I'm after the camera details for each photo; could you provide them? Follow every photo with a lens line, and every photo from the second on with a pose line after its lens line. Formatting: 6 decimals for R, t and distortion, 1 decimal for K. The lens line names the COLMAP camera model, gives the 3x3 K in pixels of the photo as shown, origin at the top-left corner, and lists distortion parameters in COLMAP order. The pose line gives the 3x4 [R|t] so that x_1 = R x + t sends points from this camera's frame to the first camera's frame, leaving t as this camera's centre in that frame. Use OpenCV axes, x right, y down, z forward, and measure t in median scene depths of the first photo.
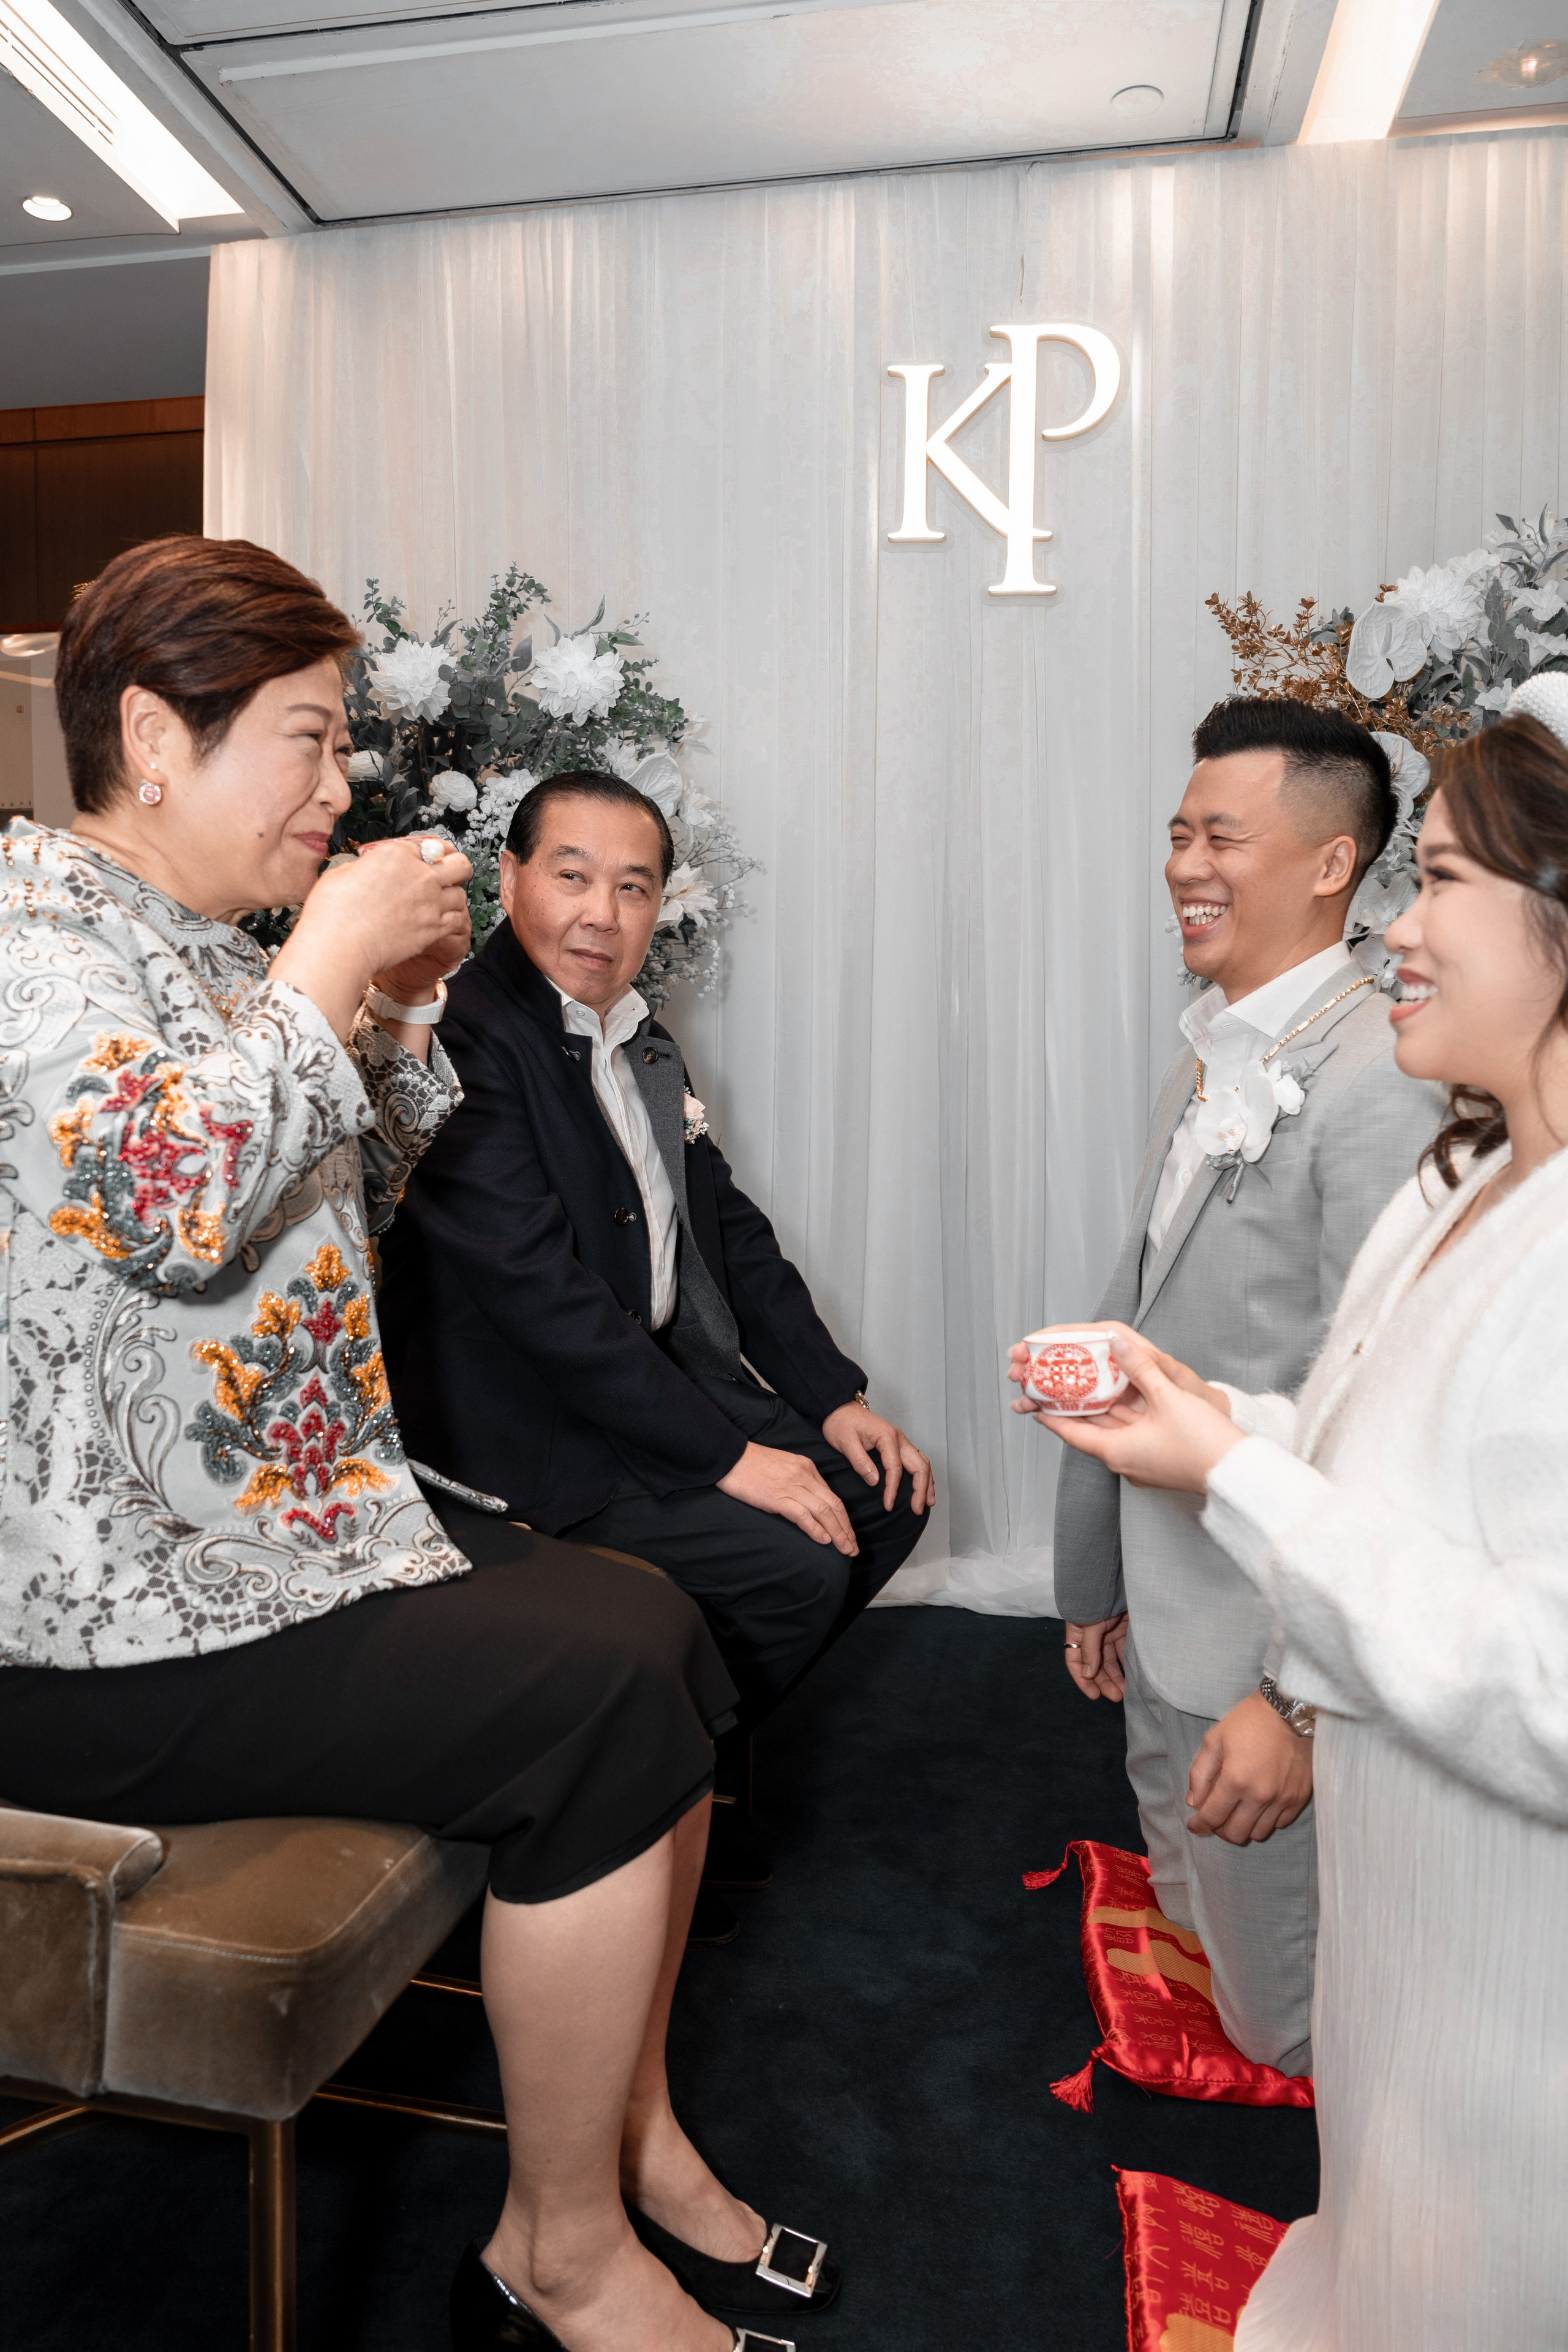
lens RADIAL K [[1661.5, 0, 753.9], [0, 1661.5, 1143.9], [0, 0, 1]] dist [-0.003523, -0.000362]
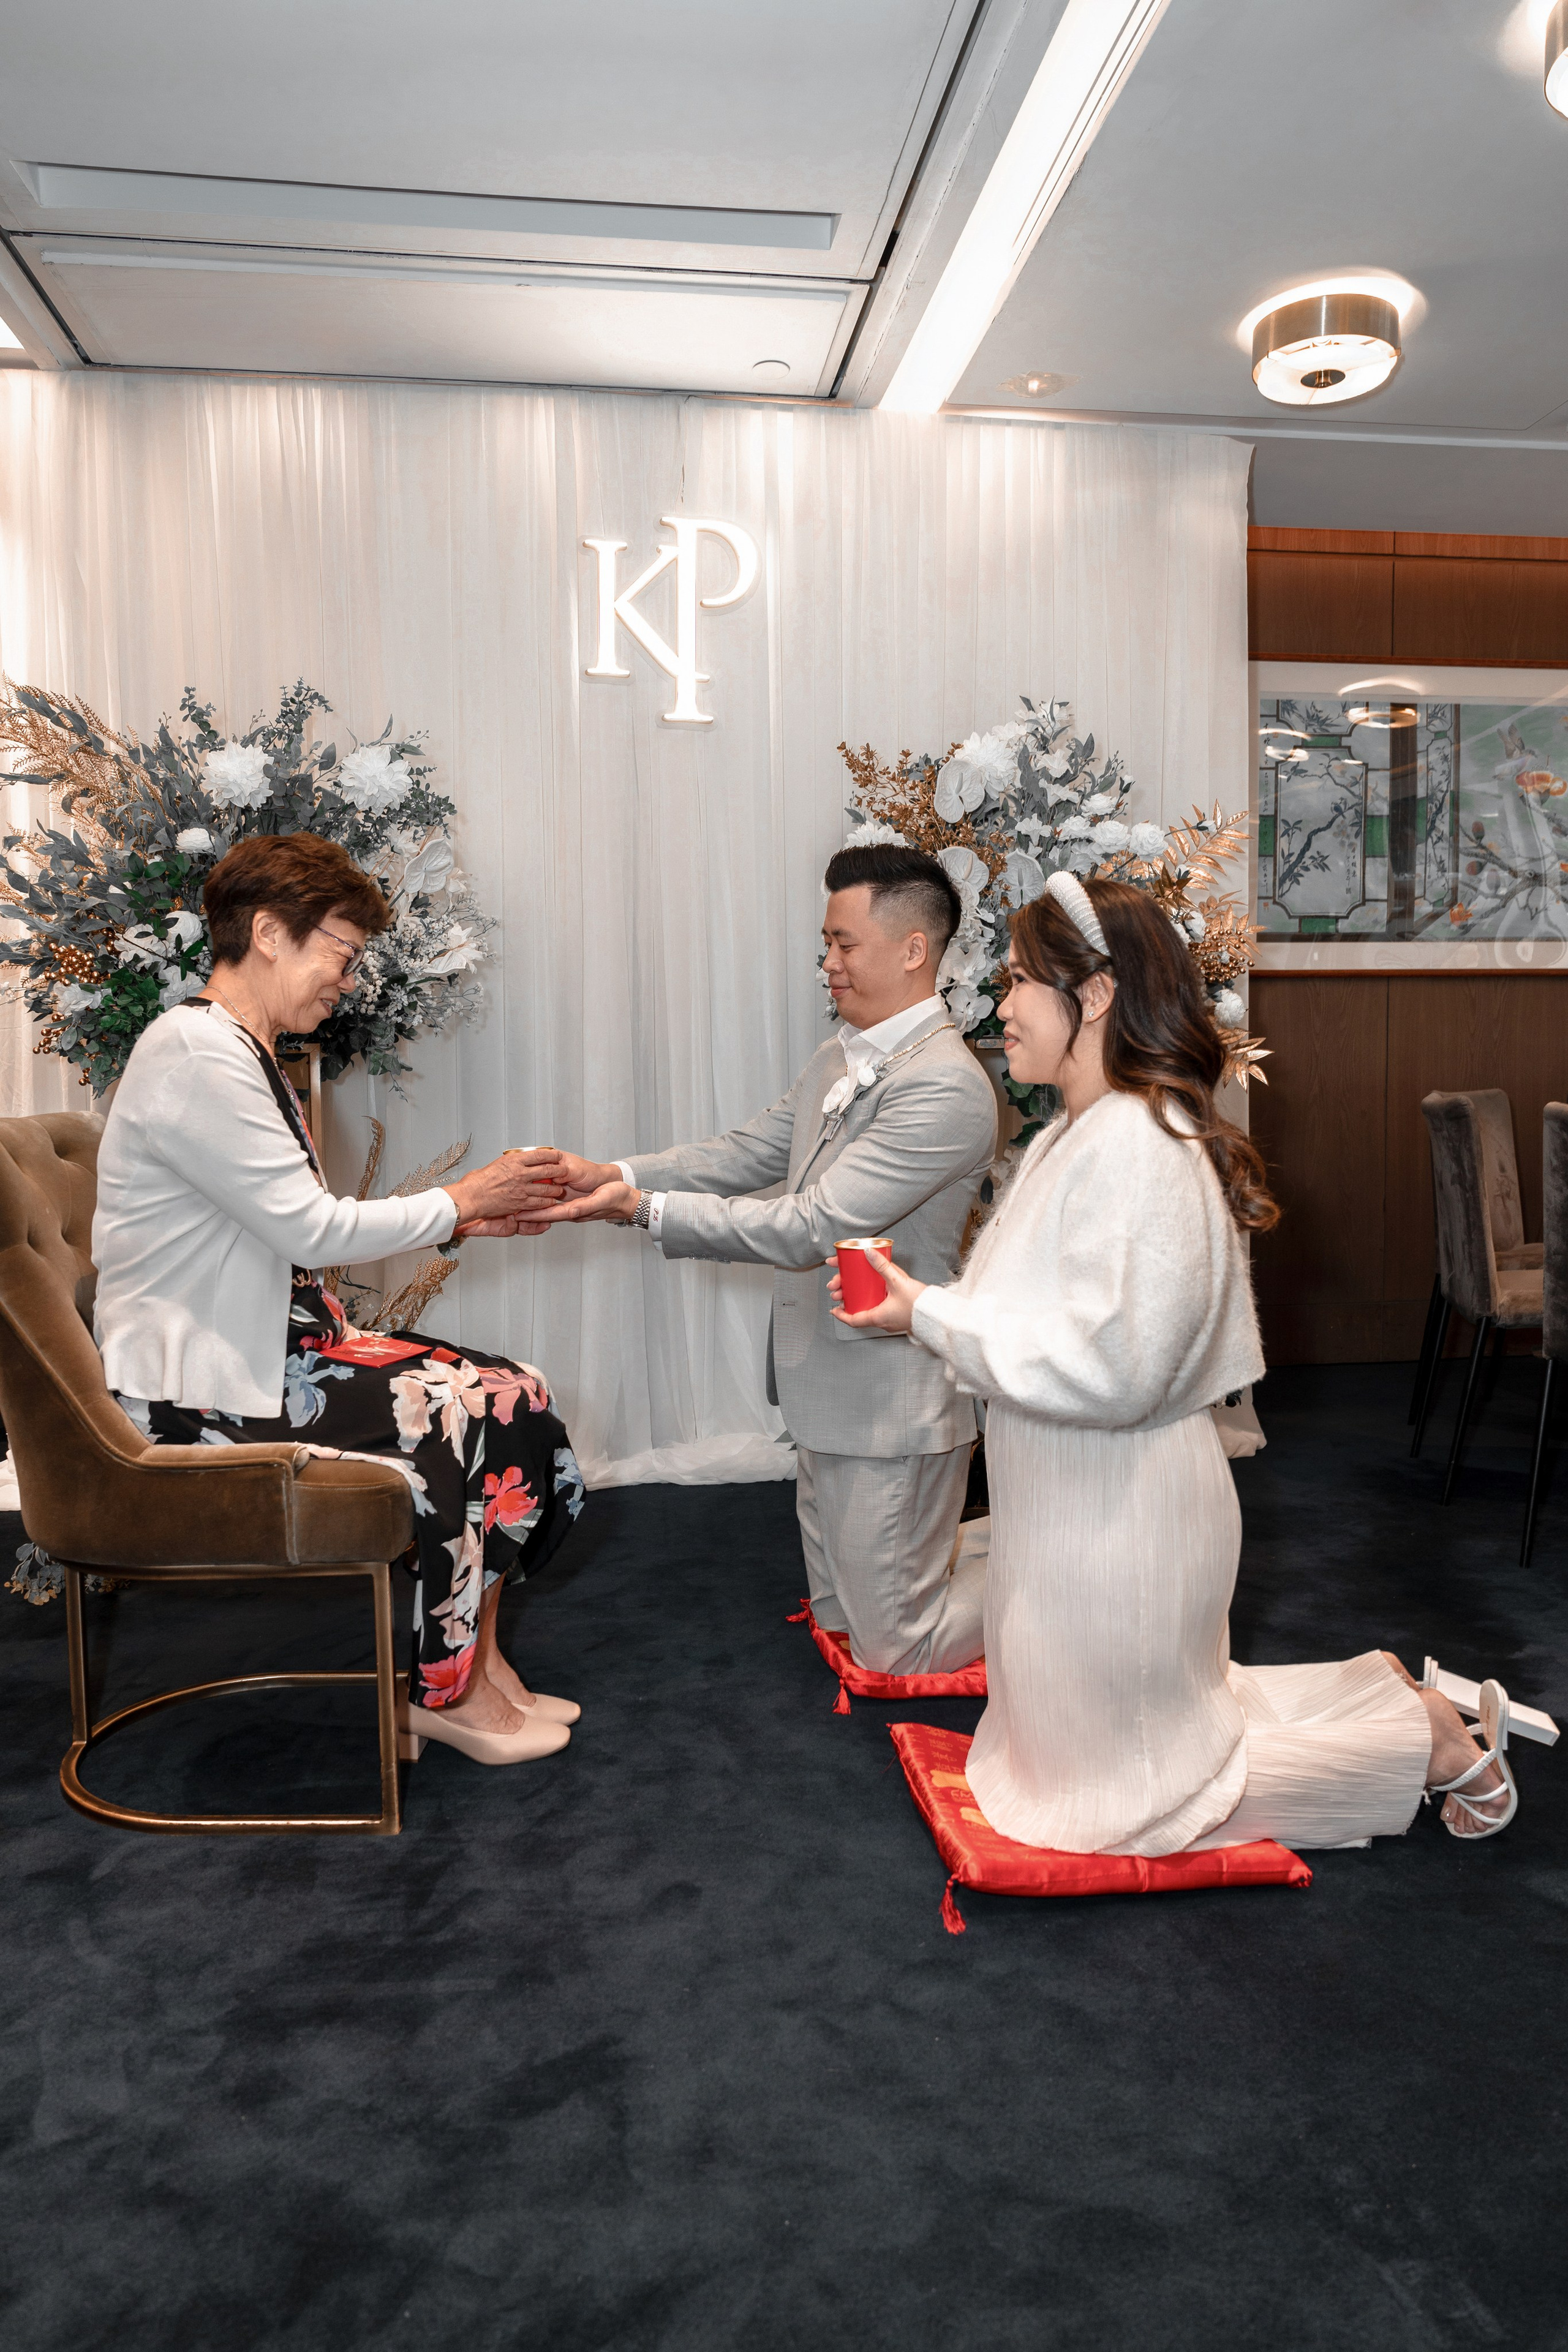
lens RADIAL K [[1582.3, 0, 788.7], [0, 1582.3, 1185.6], [0, 0, 1]] dist [-0.006586, 0.000252]
pose [[0.951864, -0.031834, 0.304863, -0.179868], [0.026109, 0.999398, 0.022839, 0.014420], [-0.305407, -0.013780, 0.952122, -0.261596]]
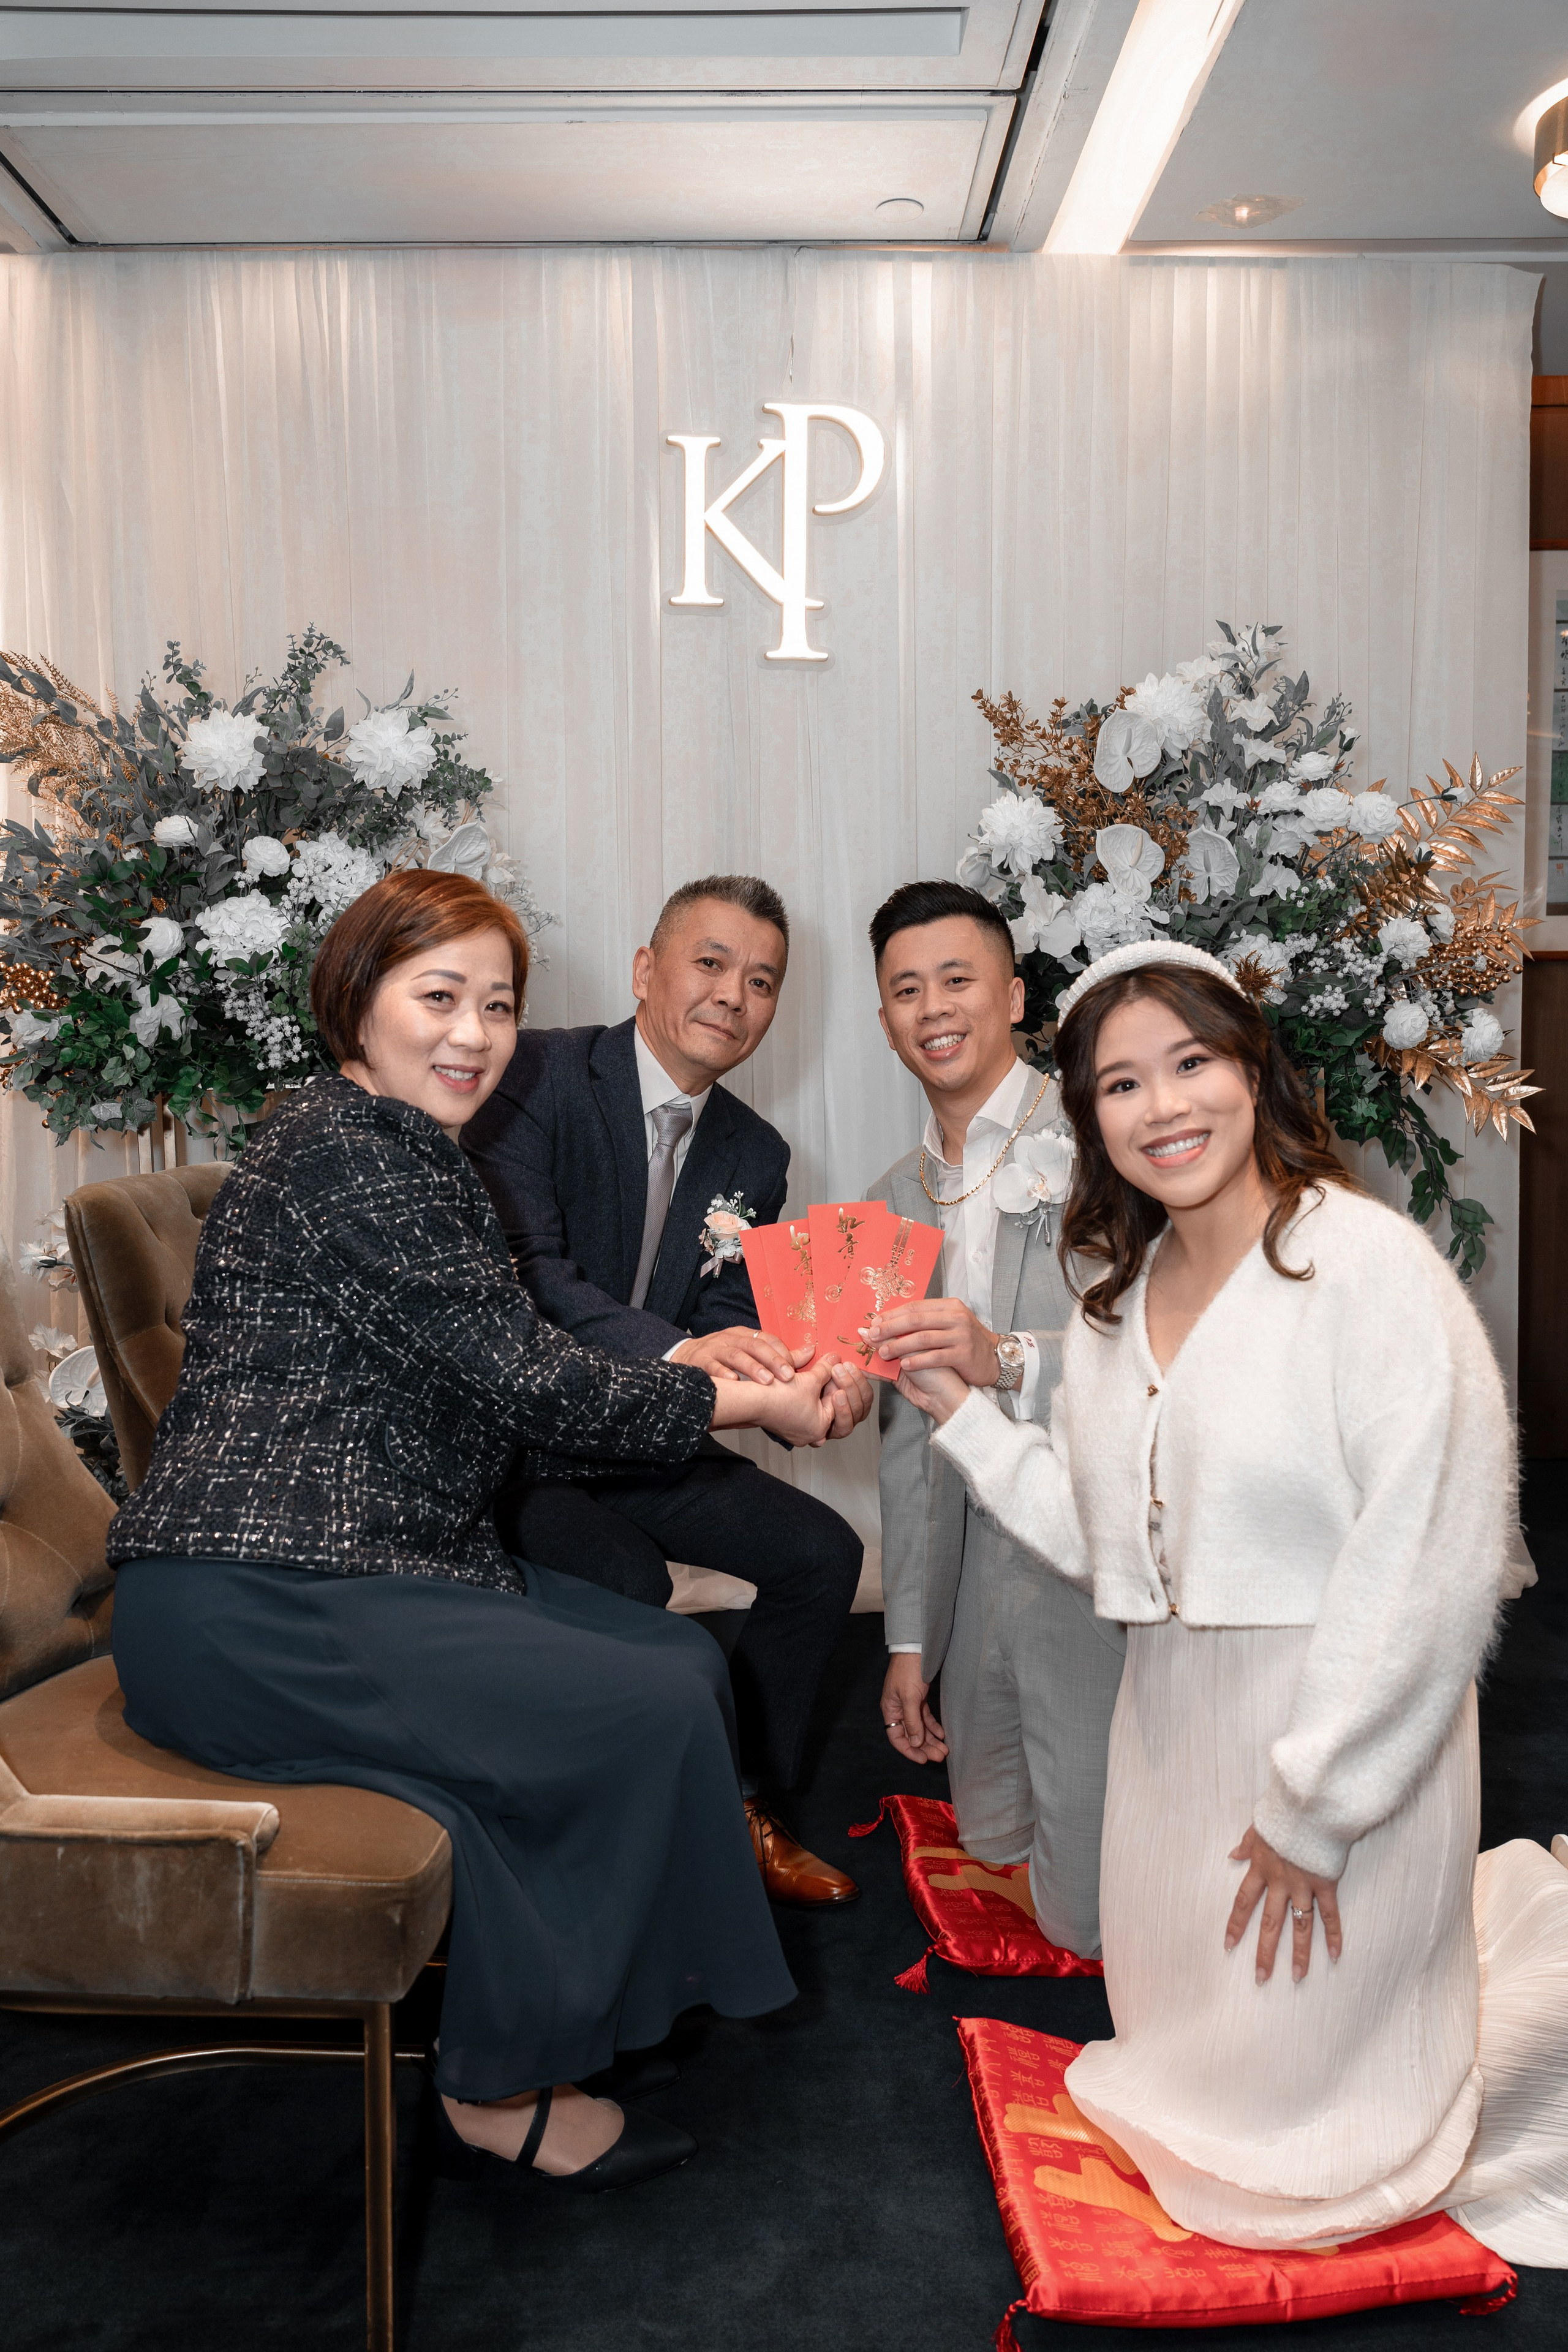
lens RADIAL K [[1855.5, 0, 786.5], [0, 1855.5, 1183.5], [0, 0, 1]] dist [0.001938, -0.000917]
pose [[0.981685, -0.025814, 0.188756, -0.087094], [0.018727, 0.999055, 0.039232, -0.049160], [-0.189591, -0.034979, 0.981240, -0.194189]]
